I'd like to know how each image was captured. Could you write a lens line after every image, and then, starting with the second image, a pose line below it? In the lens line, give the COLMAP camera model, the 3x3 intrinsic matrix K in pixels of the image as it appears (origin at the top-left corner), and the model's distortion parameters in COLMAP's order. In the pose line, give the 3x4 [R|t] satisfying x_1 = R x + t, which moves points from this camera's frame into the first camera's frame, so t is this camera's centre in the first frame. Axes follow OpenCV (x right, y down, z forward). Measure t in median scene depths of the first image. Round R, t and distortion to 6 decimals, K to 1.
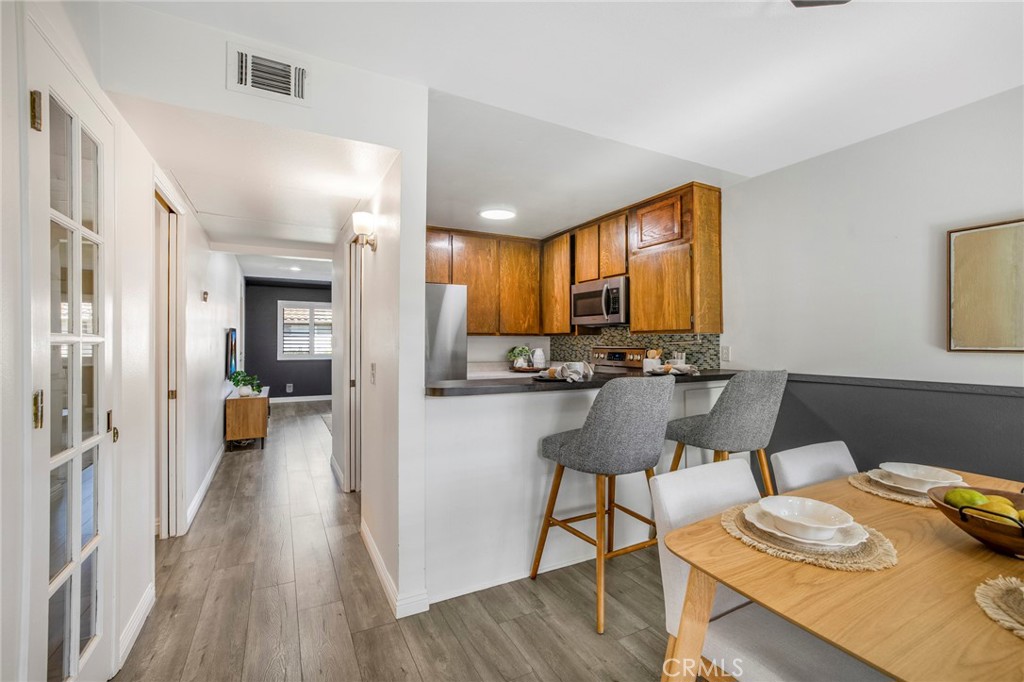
lens RADIAL K [[444.5, 0, 510.3], [0, 444.5, 339.7], [0, 0, 1]] dist [-0.033776, -0.000134]
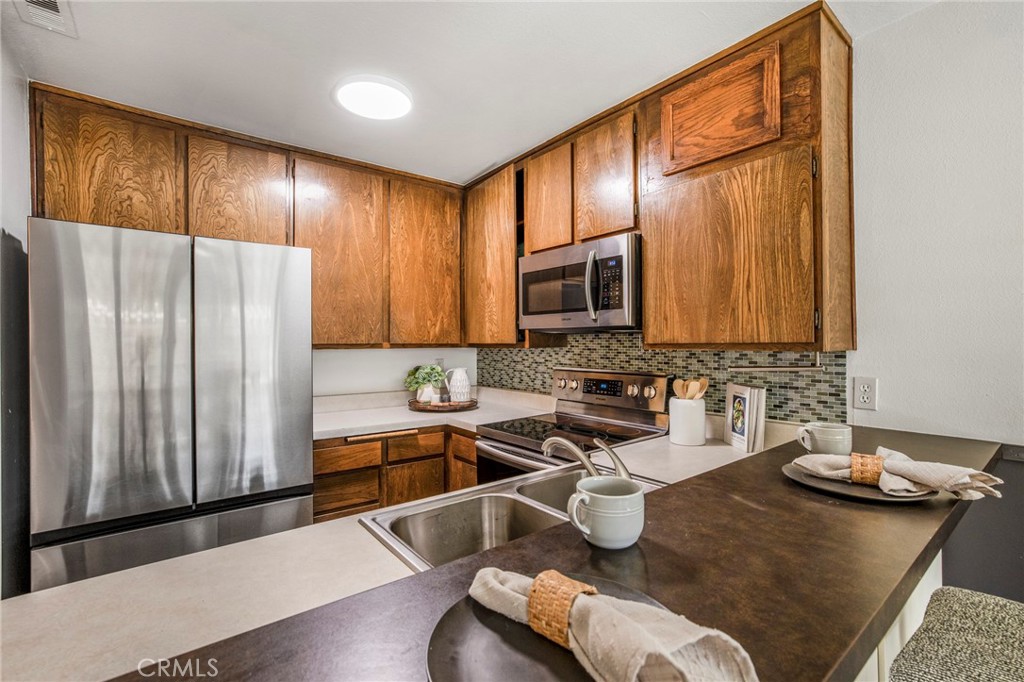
lens RADIAL K [[444.5, 0, 513.0], [0, 444.5, 346.1], [0, 0, 1]] dist [-0.033776, -0.000134]
pose [[0.982281, -0.005428, 0.187335, 0.026492], [0.003496, 0.999937, 0.010643, -0.018364], [-0.187381, -0.009799, 0.982238, 0.454500]]
